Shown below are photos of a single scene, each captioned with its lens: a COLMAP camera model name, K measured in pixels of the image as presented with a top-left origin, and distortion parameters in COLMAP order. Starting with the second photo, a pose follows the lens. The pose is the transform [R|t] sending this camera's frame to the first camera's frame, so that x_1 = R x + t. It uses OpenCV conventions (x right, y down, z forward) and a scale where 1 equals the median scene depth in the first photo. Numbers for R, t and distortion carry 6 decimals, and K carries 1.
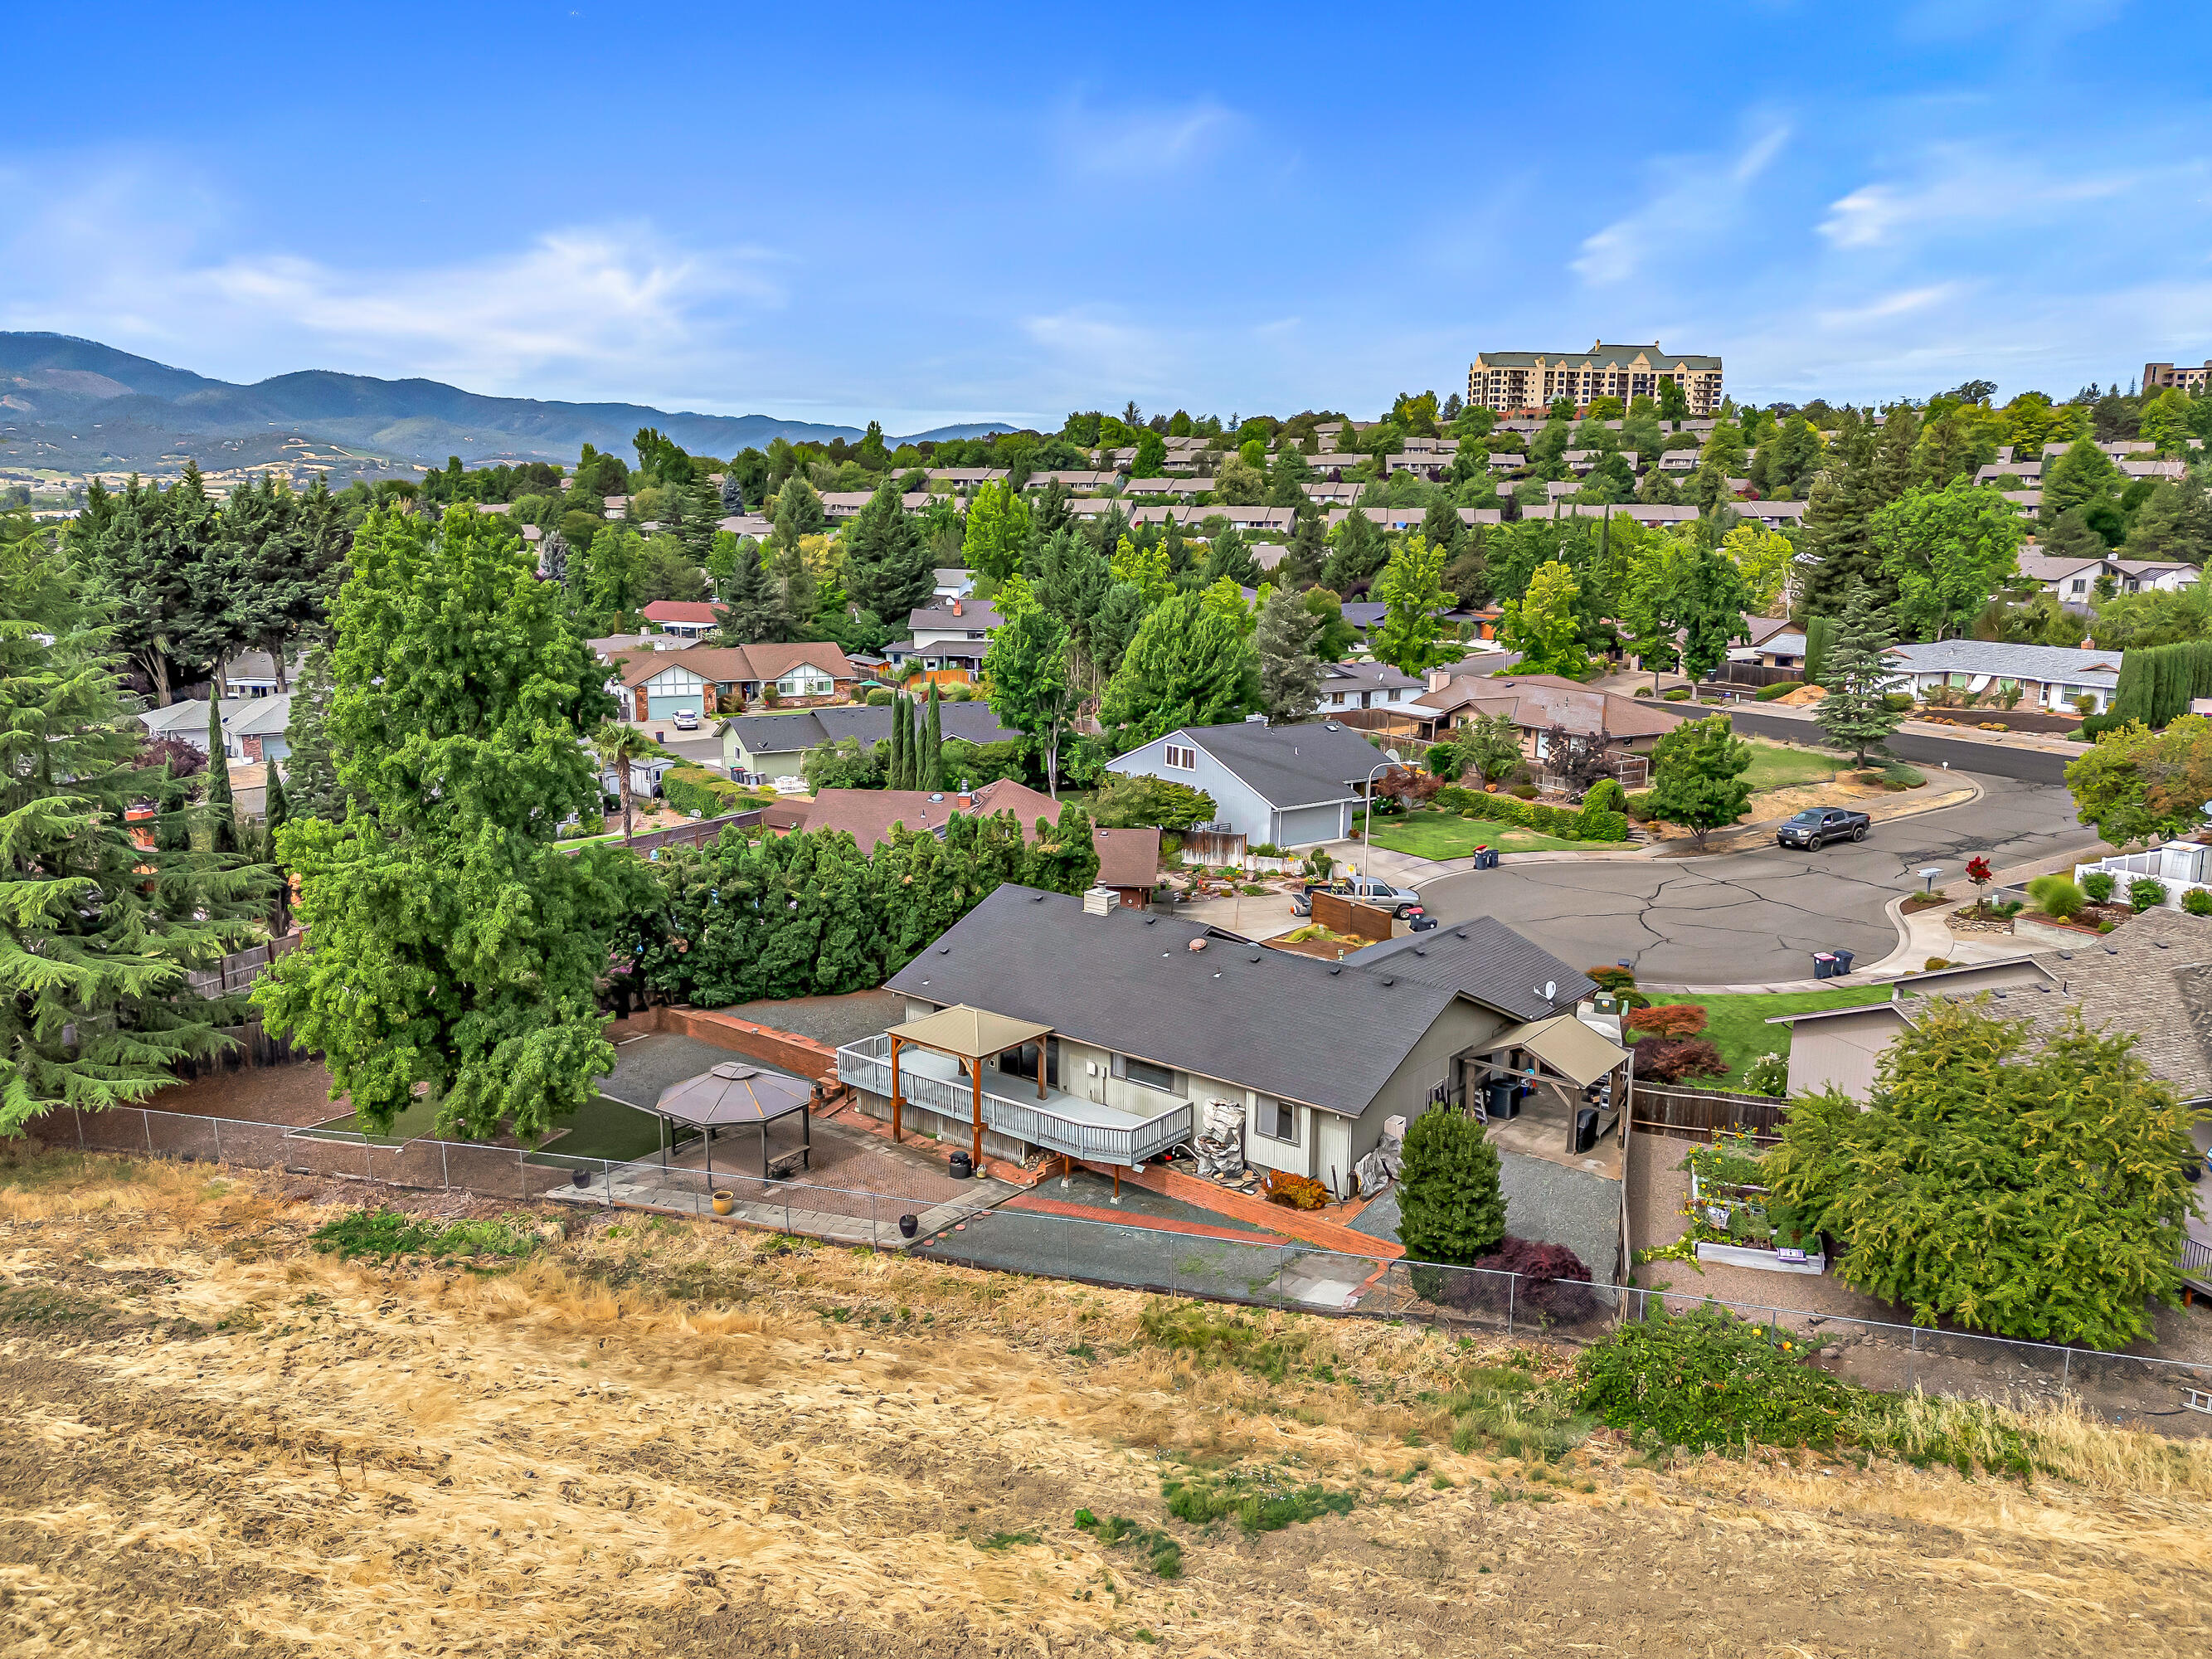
lens RADIAL K [[1637.2, 0, 1108.7], [0, 1637.2, 870.0], [0, 0, 1]] dist [0.085984, -0.087082]
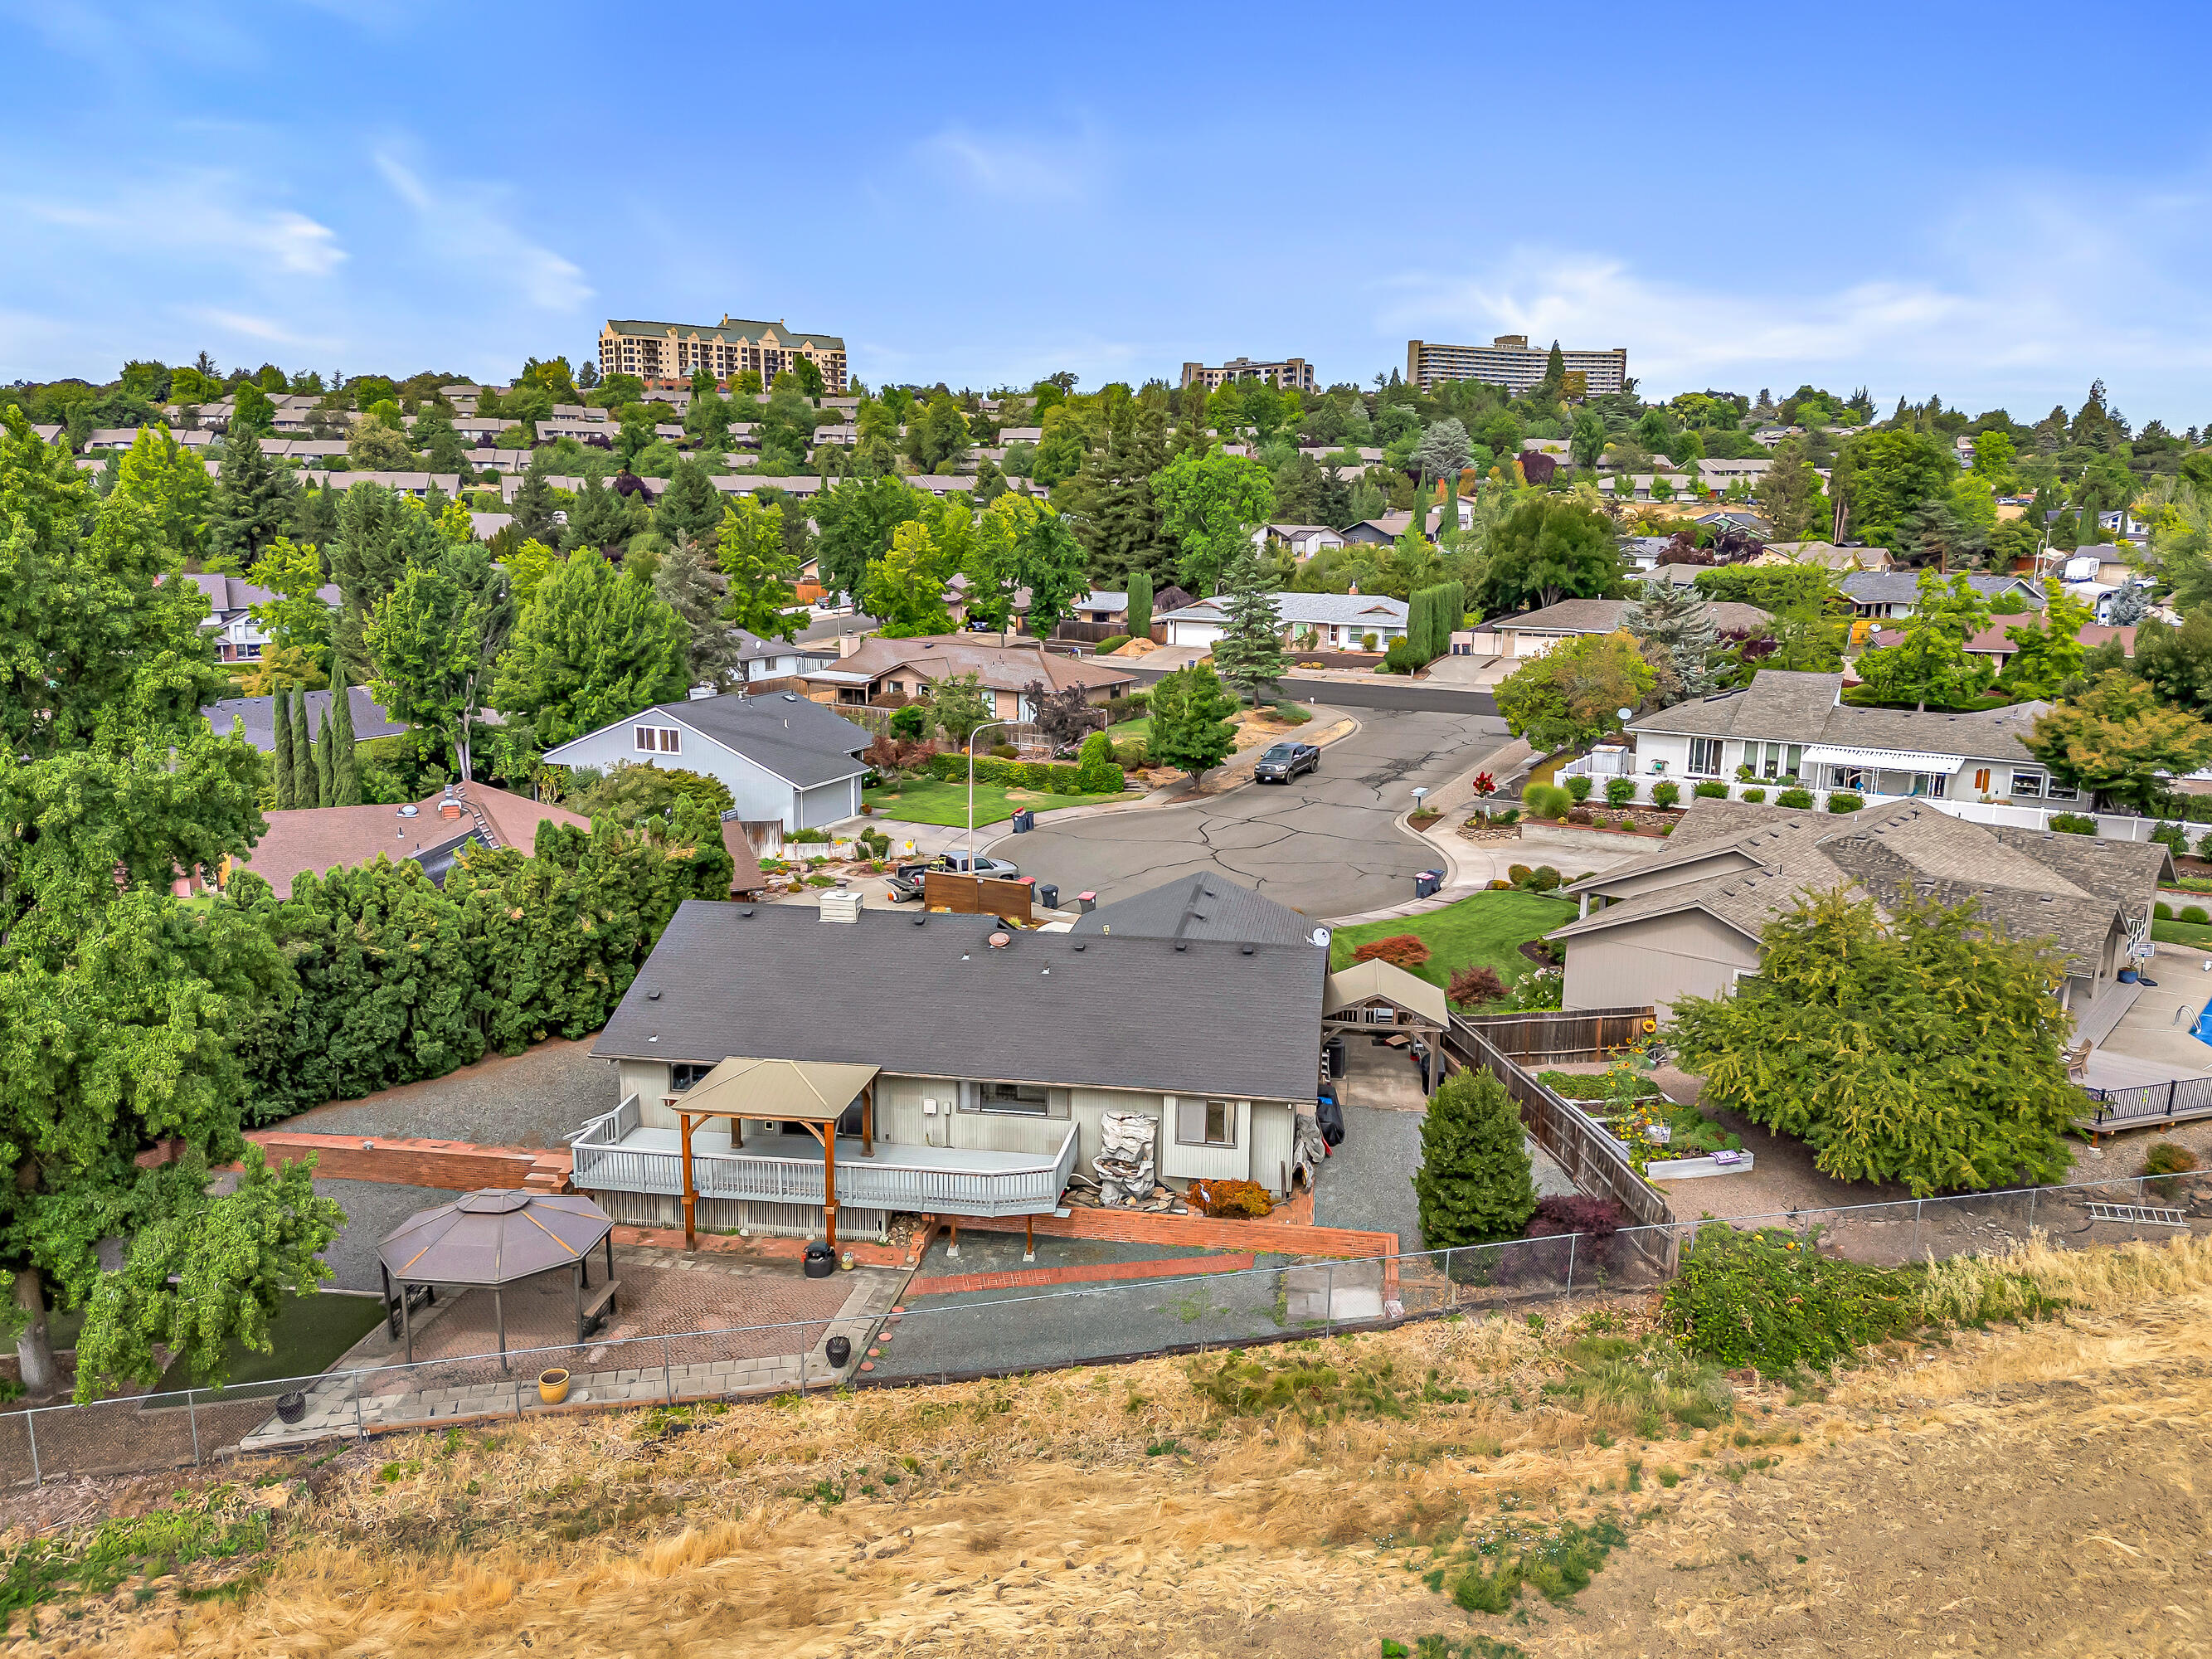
lens RADIAL K [[1637.2, 0, 1108.7], [0, 1637.2, 870.0], [0, 0, 1]] dist [0.085984, -0.087082]
pose [[0.868780, -0.112866, 0.482165, -0.176762], [0.106706, 0.993474, 0.040288, -0.011013], [-0.483565, 0.016448, 0.875154, 0.132871]]
